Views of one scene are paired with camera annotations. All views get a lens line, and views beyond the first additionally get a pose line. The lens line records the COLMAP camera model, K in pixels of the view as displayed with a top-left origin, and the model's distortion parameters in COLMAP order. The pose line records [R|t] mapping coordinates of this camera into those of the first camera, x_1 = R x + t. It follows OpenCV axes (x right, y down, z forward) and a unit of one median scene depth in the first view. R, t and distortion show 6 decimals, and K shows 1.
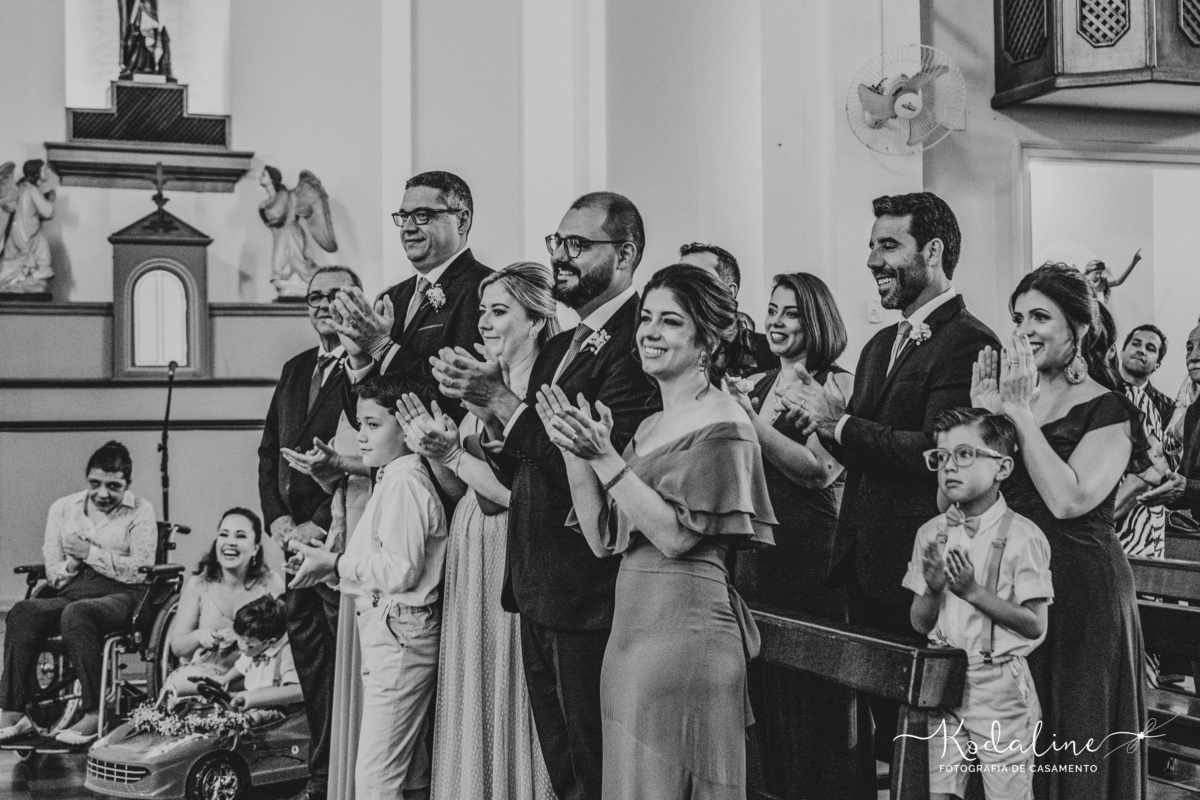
lens RADIAL K [[1827.9, 0, 600.0], [0, 1827.9, 400.0], [0, 0, 1]] dist [0.003913, -0.108197]
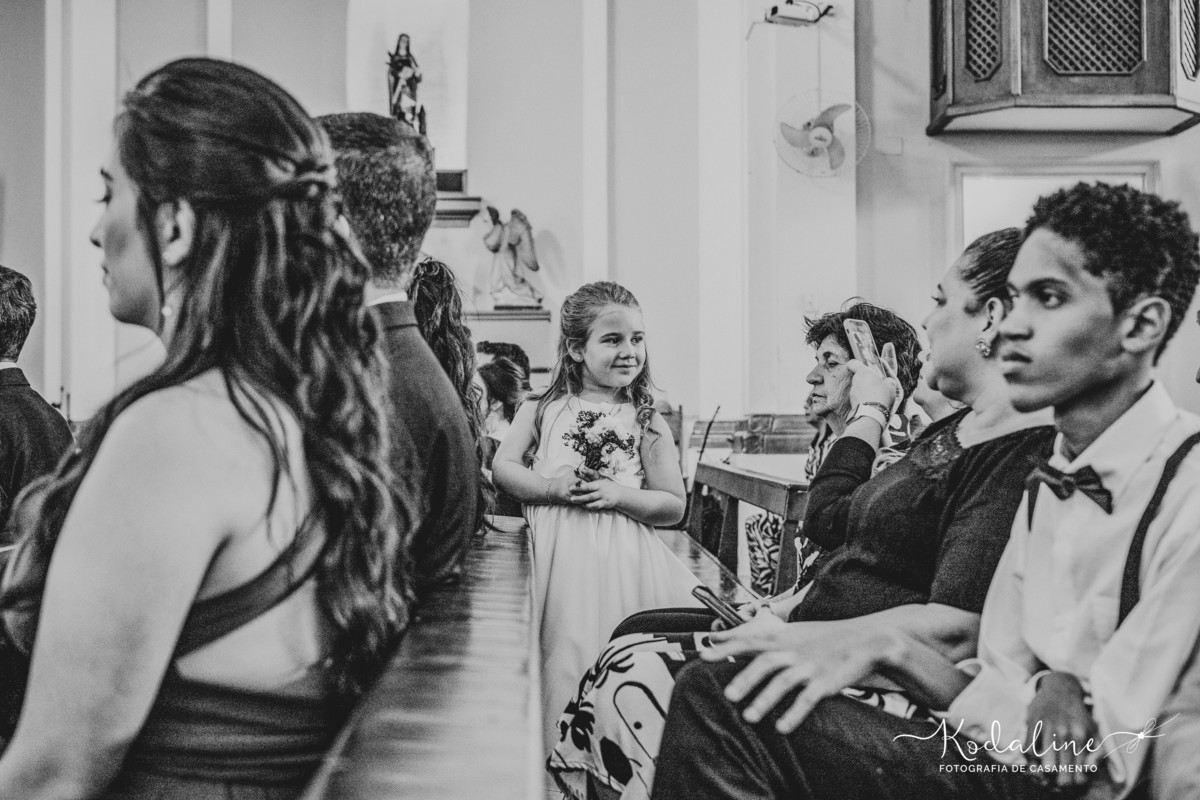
lens RADIAL K [[1827.9, 0, 600.0], [0, 1827.9, 400.0], [0, 0, 1]] dist [0.003913, -0.108197]
pose [[0.909874, 0.007458, -0.414817, 0.438465], [-0.019858, 0.999475, -0.025587, 0.043469], [0.414408, 0.031518, 0.909545, -0.160600]]
